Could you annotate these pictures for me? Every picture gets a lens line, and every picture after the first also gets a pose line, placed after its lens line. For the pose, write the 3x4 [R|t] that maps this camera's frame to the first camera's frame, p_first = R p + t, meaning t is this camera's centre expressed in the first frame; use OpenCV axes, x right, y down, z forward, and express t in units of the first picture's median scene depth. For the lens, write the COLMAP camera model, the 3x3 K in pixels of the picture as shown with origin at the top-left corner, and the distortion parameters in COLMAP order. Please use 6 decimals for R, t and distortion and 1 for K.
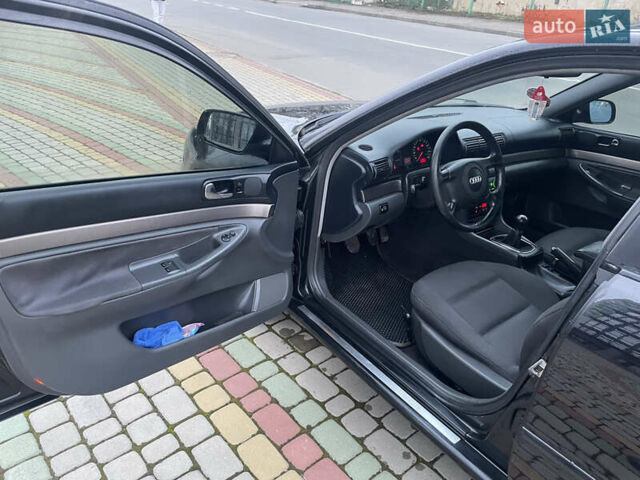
lens RADIAL K [[479.2, 0, 323.3], [0, 479.2, 245.1], [0, 0, 1]] dist [0.086426, -0.112595]
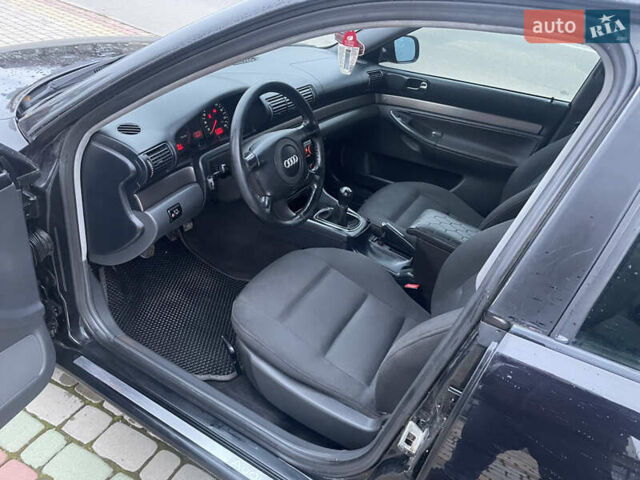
lens RADIAL K [[479.2, 0, 323.3], [0, 479.2, 245.1], [0, 0, 1]] dist [0.086426, -0.112595]
pose [[0.920868, -0.175493, 0.348144, 0.064600], [0.122587, 0.978007, 0.168742, -0.111264], [-0.370101, -0.112711, 0.922129, 0.231424]]
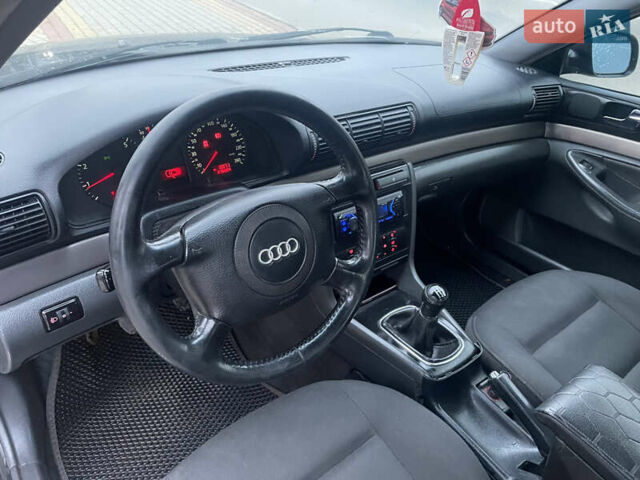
lens RADIAL K [[482.0, 0, 325.4], [0, 482.0, 246.3], [0, 0, 1]] dist [0.080806, -0.105991]
pose [[0.999883, -0.007699, 0.013222, 0.302607], [0.006079, 0.992939, 0.118467, -0.160057], [-0.014041, -0.118372, 0.992870, 0.549827]]
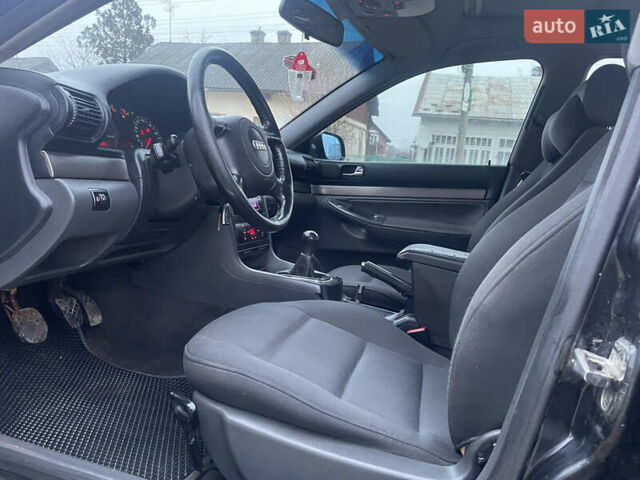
lens RADIAL K [[479.2, 0, 323.3], [0, 479.2, 245.1], [0, 0, 1]] dist [0.086426, -0.112595]
pose [[0.803965, -0.069818, 0.590564, 0.012924], [0.242355, 0.945339, -0.218170, 0.117047], [-0.543051, 0.318527, 0.776940, 0.462809]]
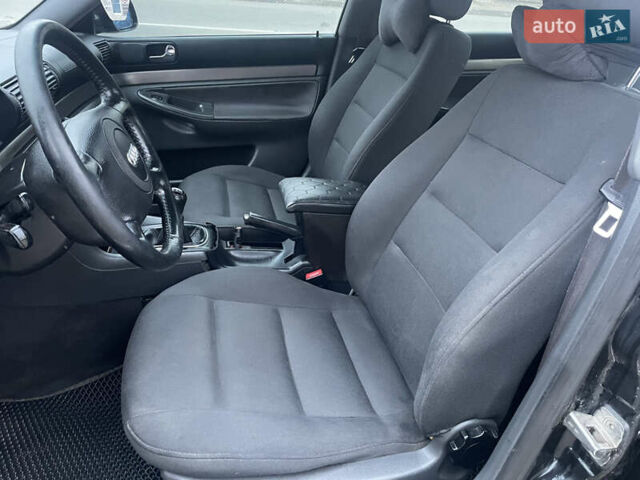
lens RADIAL K [[479.2, 0, 323.3], [0, 479.2, 245.1], [0, 0, 1]] dist [0.086426, -0.112595]
pose [[0.428794, -0.479794, 0.765462, 0.006482], [0.392259, 0.862152, 0.320665, -0.122246], [-0.813799, 0.162760, 0.557890, 0.545752]]
